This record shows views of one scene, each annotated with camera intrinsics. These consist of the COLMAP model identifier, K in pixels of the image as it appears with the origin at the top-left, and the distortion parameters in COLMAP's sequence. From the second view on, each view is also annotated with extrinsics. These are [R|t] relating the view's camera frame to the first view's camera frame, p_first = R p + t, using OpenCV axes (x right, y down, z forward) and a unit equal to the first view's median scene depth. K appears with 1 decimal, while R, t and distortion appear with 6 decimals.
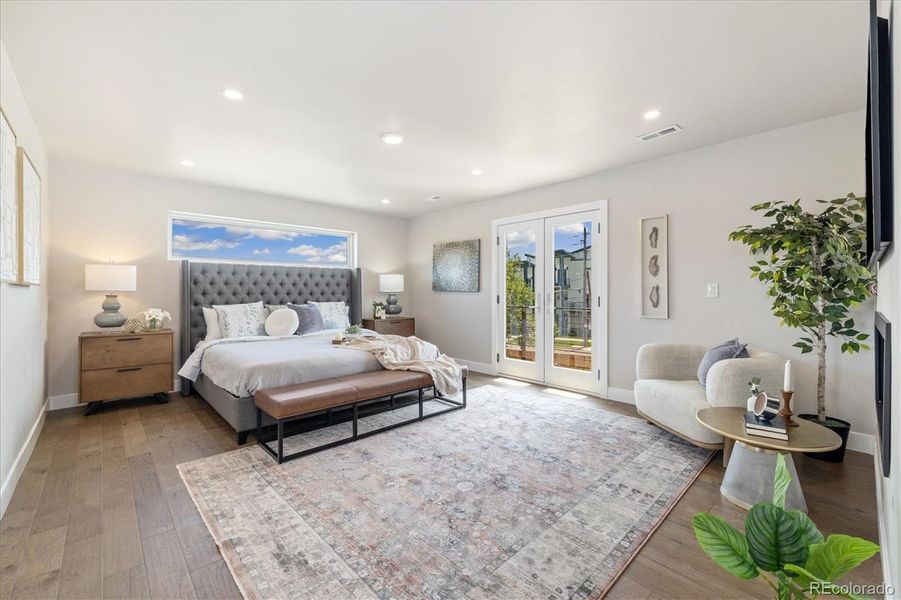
lens RADIAL K [[380.7, 0, 448.9], [0, 380.7, 293.6], [0, 0, 1]] dist [0.009588, -0.000062]
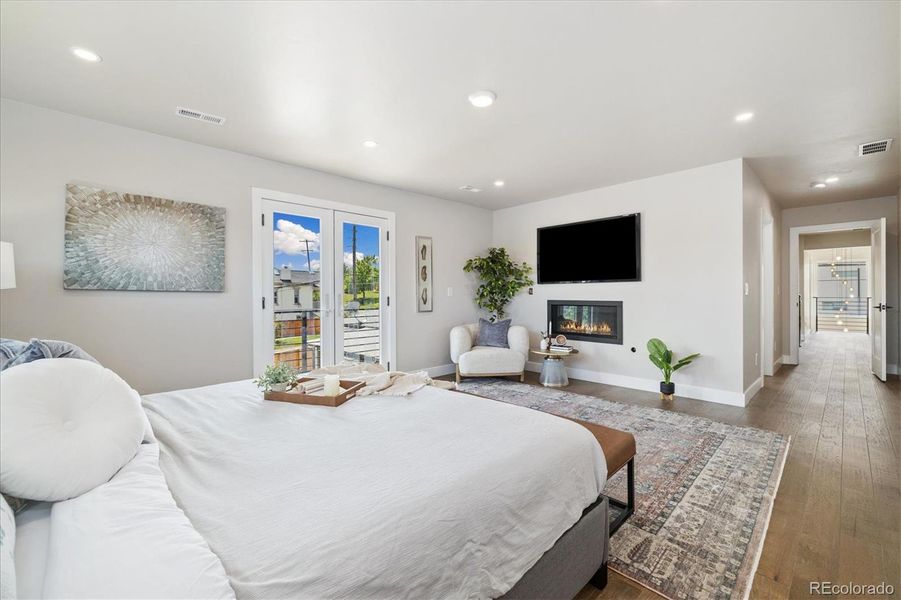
lens RADIAL K [[380.7, 0, 452.7], [0, 380.7, 295.2], [0, 0, 1]] dist [0.009588, -0.000062]
pose [[-0.030186, -0.006175, 0.999525, -0.800324], [0.005126, 0.999967, 0.006332, -0.003200], [-0.999531, 0.005314, -0.030154, 0.919798]]
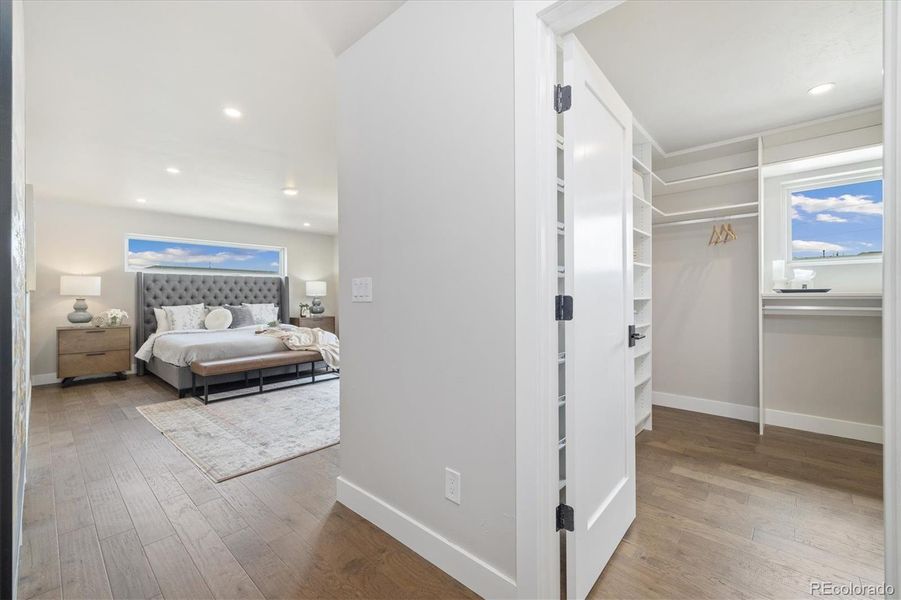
lens RADIAL K [[380.7, 0, 450.5], [0, 380.7, 298.0], [0, 0, 1]] dist [0.009588, -0.000062]
pose [[0.996519, -0.003887, 0.083281, 0.287245], [0.003689, 0.999990, 0.002530, 0.002450], [-0.083290, -0.002214, 0.996523, -0.434070]]
